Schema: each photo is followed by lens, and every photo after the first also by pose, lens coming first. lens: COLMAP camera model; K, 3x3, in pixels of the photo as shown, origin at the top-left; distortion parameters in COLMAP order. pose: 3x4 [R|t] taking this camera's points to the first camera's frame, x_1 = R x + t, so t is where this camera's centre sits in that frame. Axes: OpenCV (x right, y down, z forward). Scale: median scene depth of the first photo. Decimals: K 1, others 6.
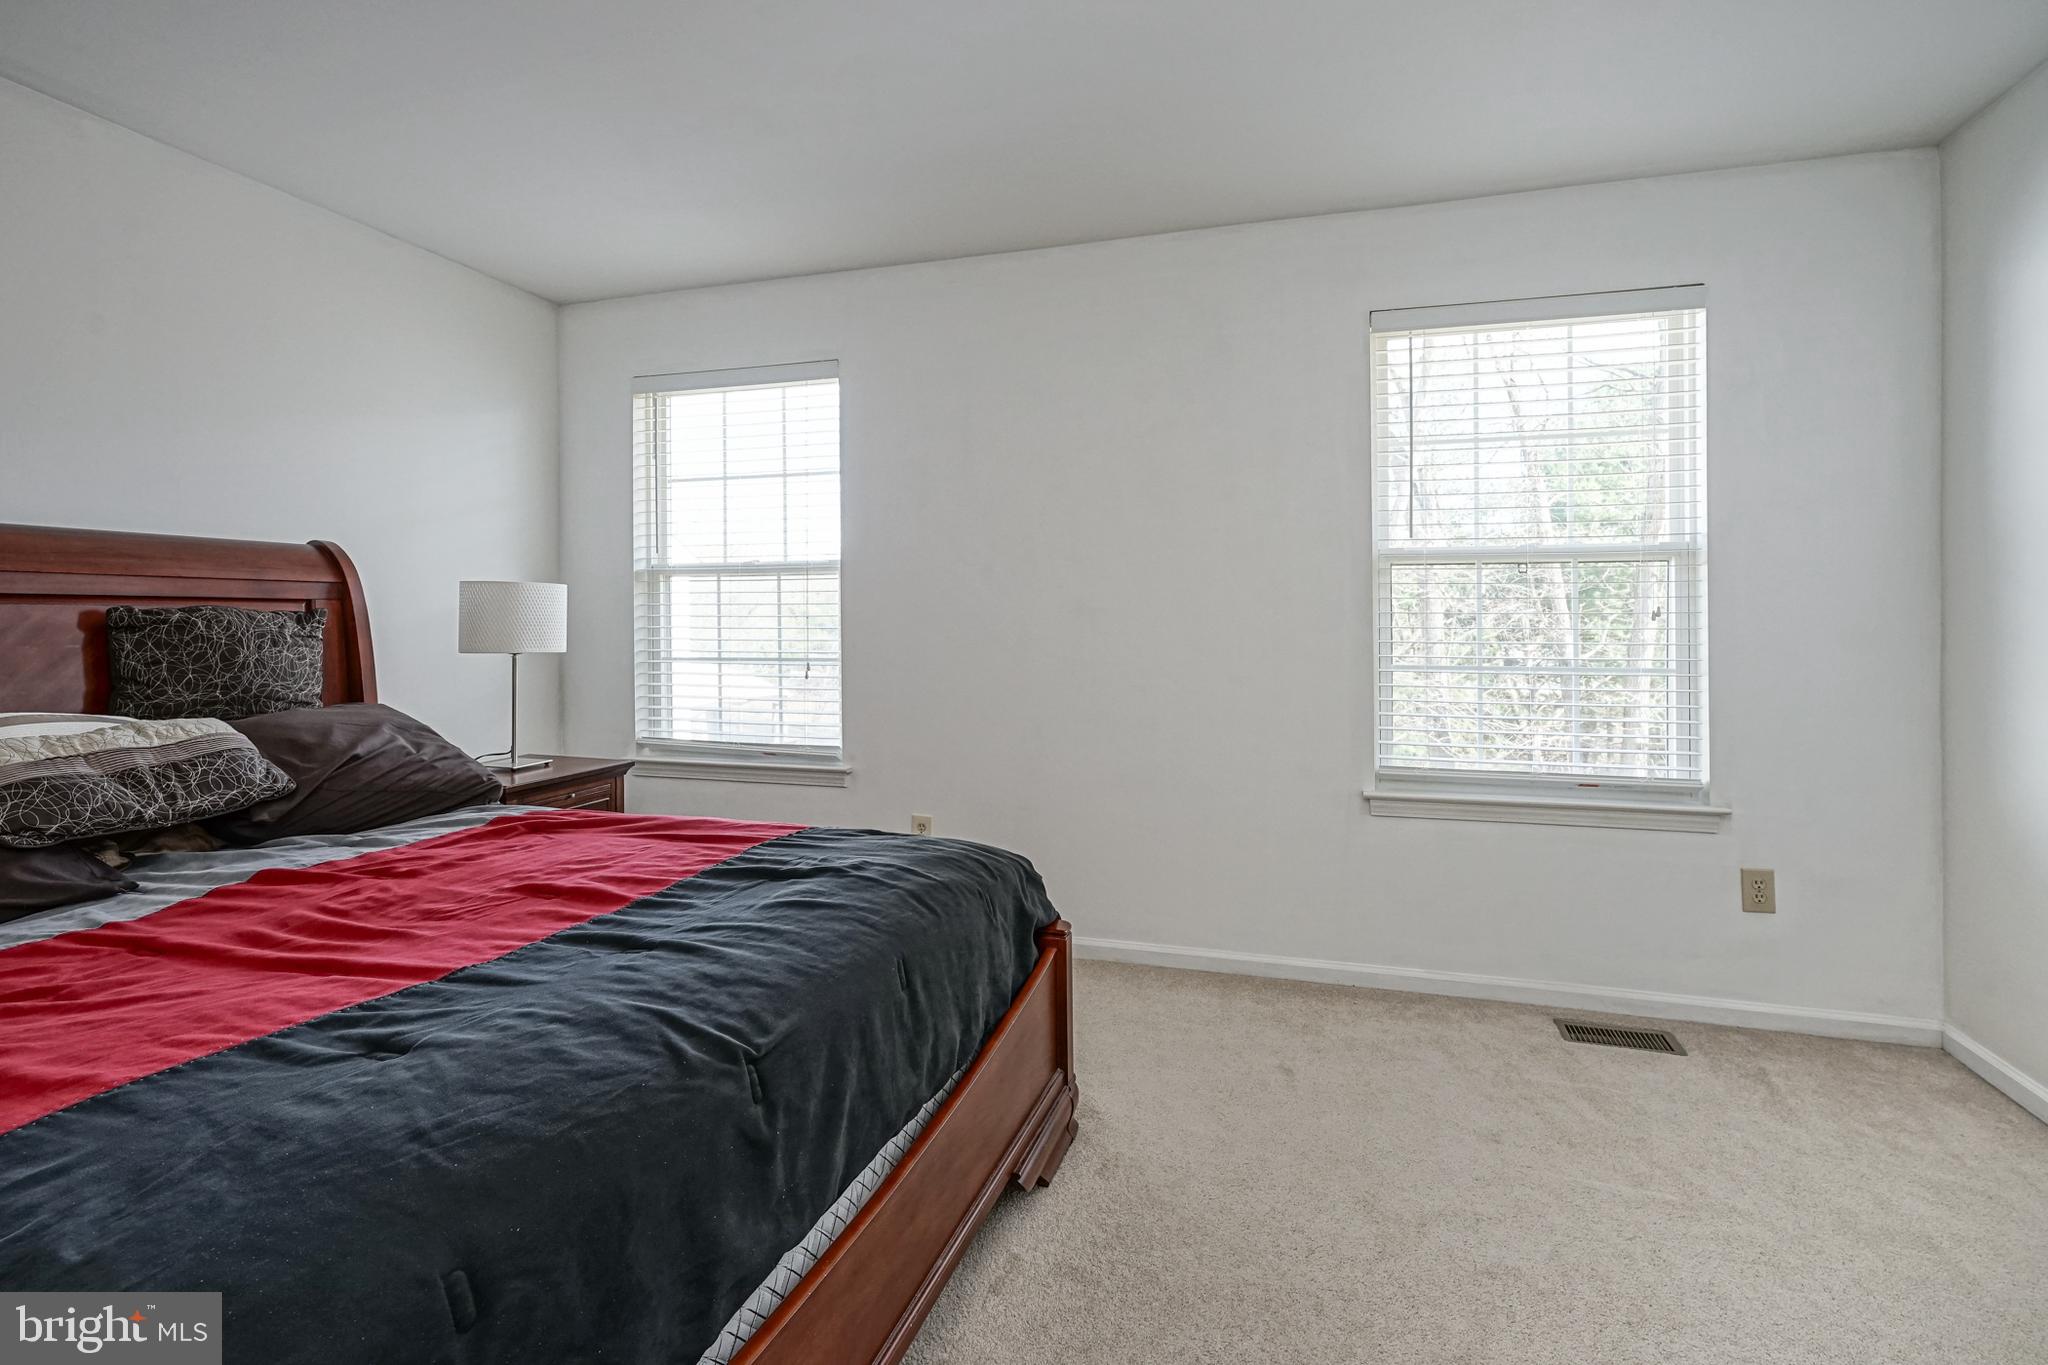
lens RADIAL K [[868.2, 0, 1028.5], [0, 868.2, 628.4], [0, 0, 1]] dist [-0.000056, -0.000034]
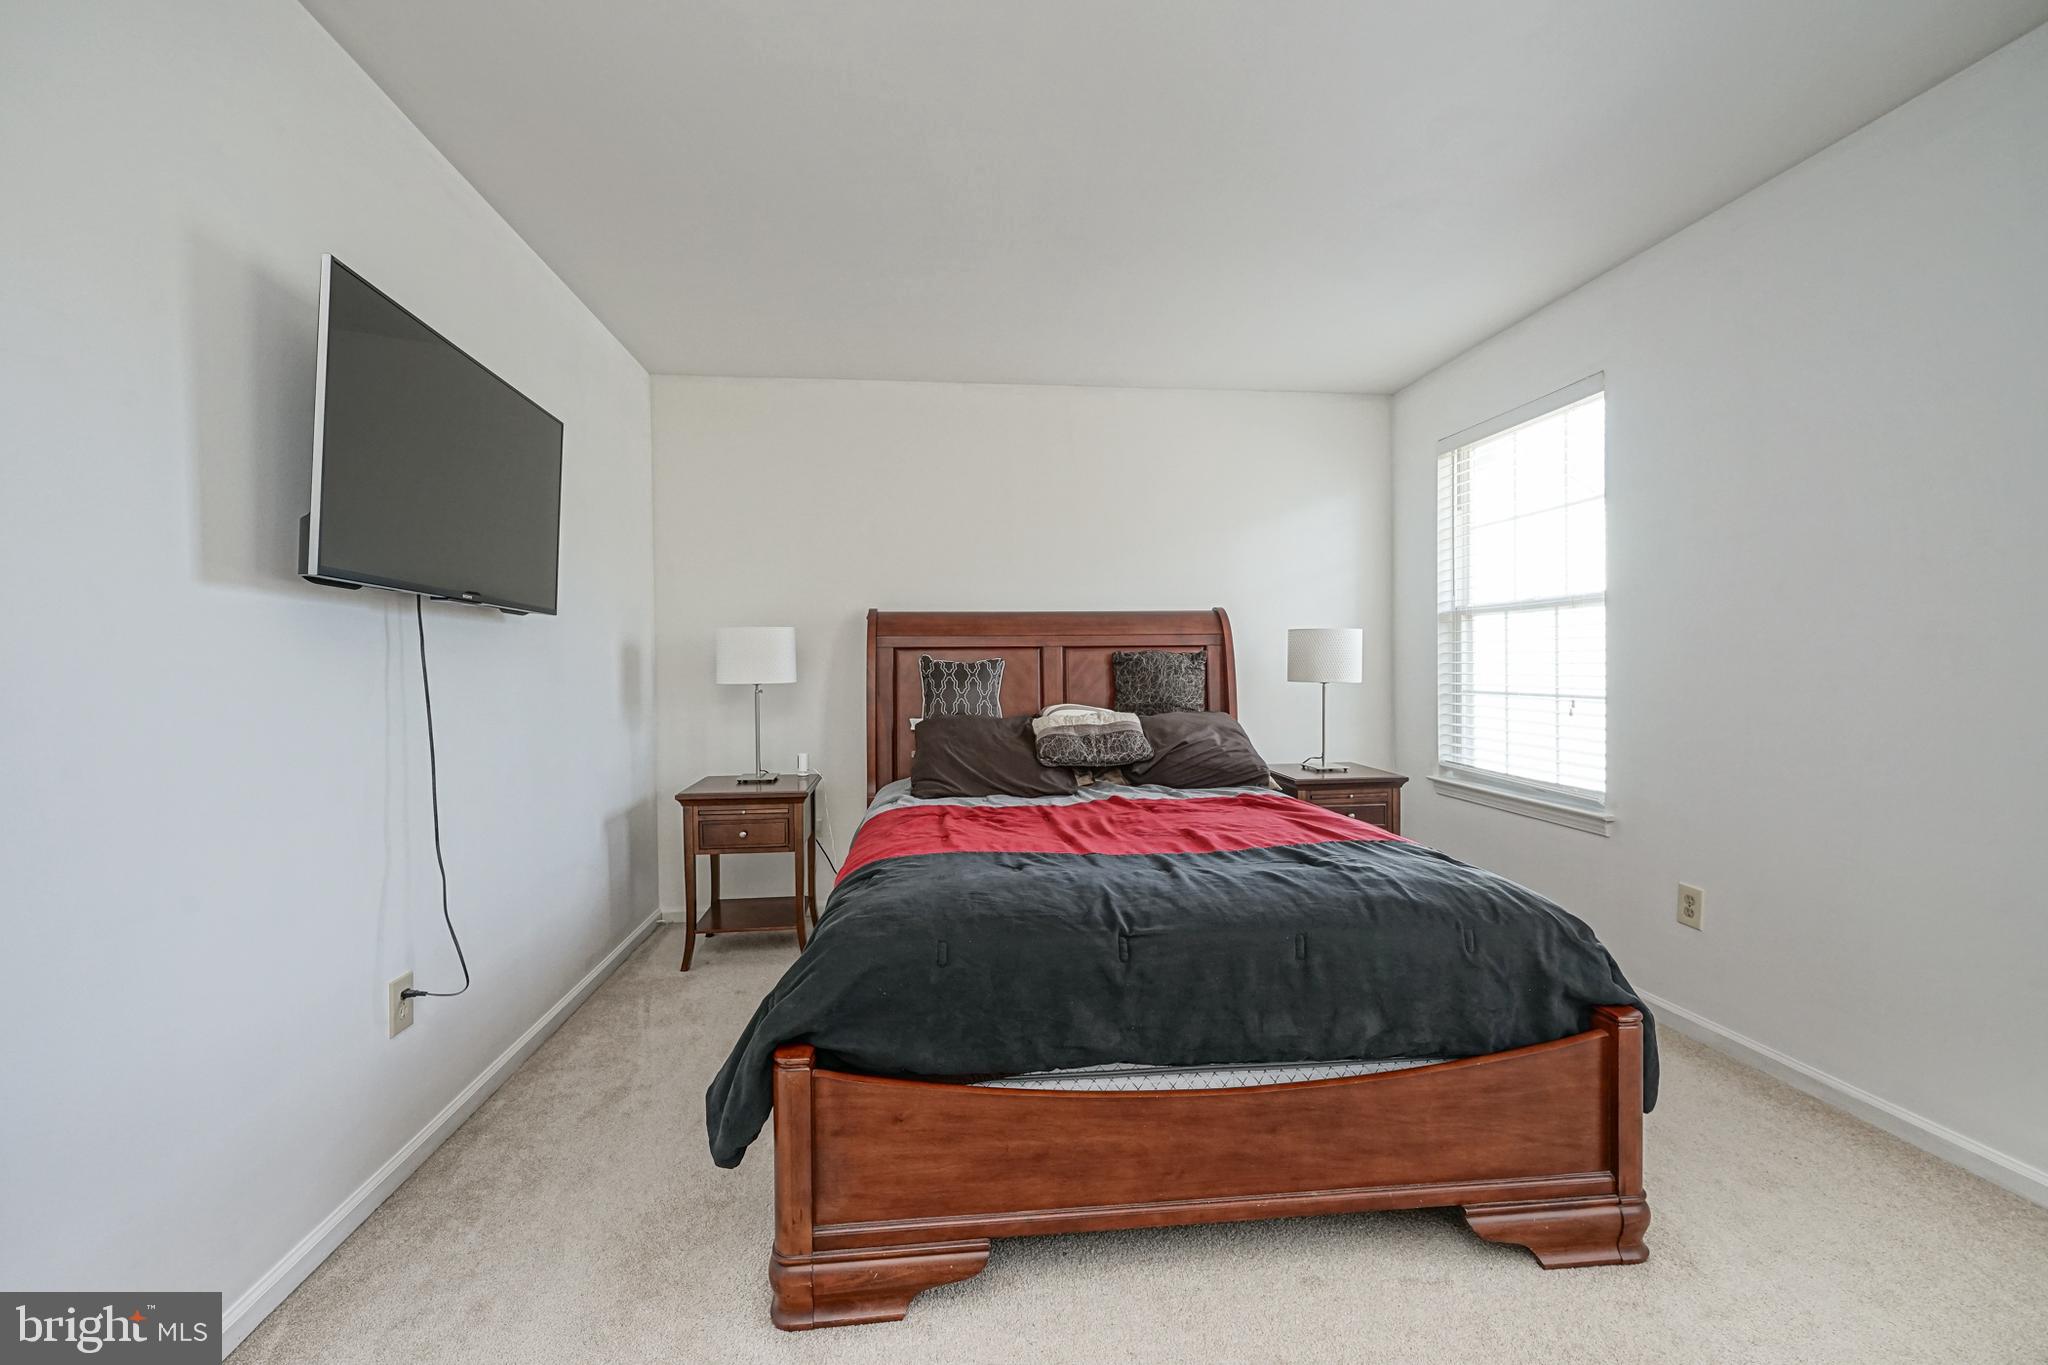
lens RADIAL K [[836.3, 0, 1018.2], [0, 836.3, 676.4], [0, 0, 1]] dist [-0.000552, -0.000286]
pose [[0.361341, 0.014629, -0.932319, 0.428668], [-0.002429, 0.999888, 0.014748, 0.001706], [0.932431, -0.003064, 0.361336, 0.113267]]
